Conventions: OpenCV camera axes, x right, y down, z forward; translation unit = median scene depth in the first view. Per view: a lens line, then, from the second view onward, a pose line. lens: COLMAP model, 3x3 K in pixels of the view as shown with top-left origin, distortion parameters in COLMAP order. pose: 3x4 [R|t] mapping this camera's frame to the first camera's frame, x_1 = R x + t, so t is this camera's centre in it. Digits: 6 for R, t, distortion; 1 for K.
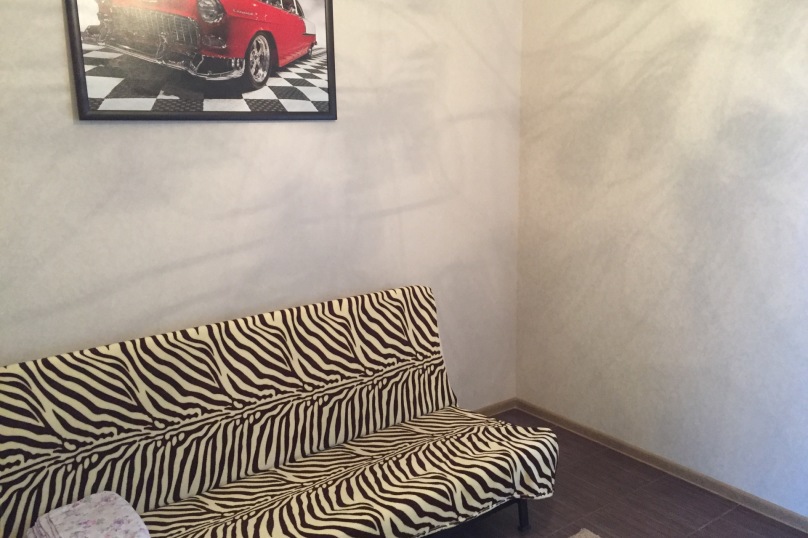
lens RADIAL K [[680.7, 0, 399.8], [0, 680.7, 269.3], [0, 0, 1]] dist [0.070251, -0.083083]
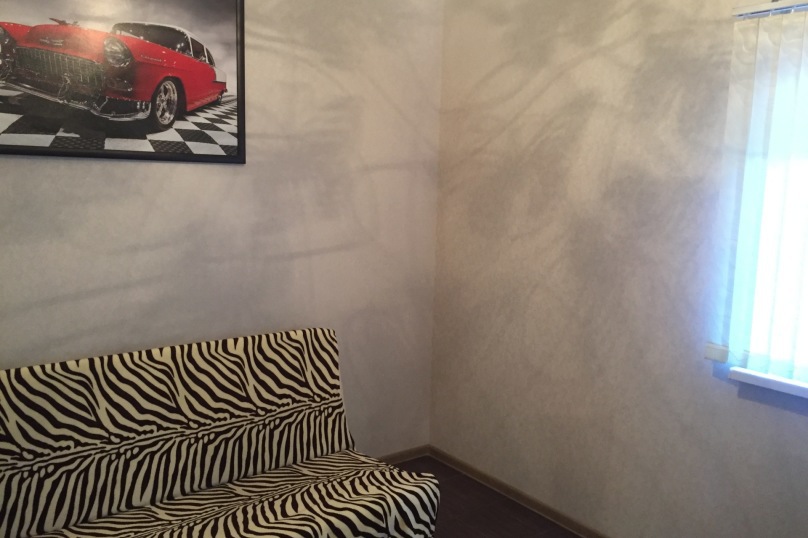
lens RADIAL K [[680.7, 0, 409.6], [0, 680.7, 269.7], [0, 0, 1]] dist [0.070251, -0.083083]
pose [[0.998916, 0.043264, 0.017198, 0.150622], [-0.042020, 0.996861, -0.067094, 0.000021], [-0.020047, 0.066299, 0.997598, -0.028861]]
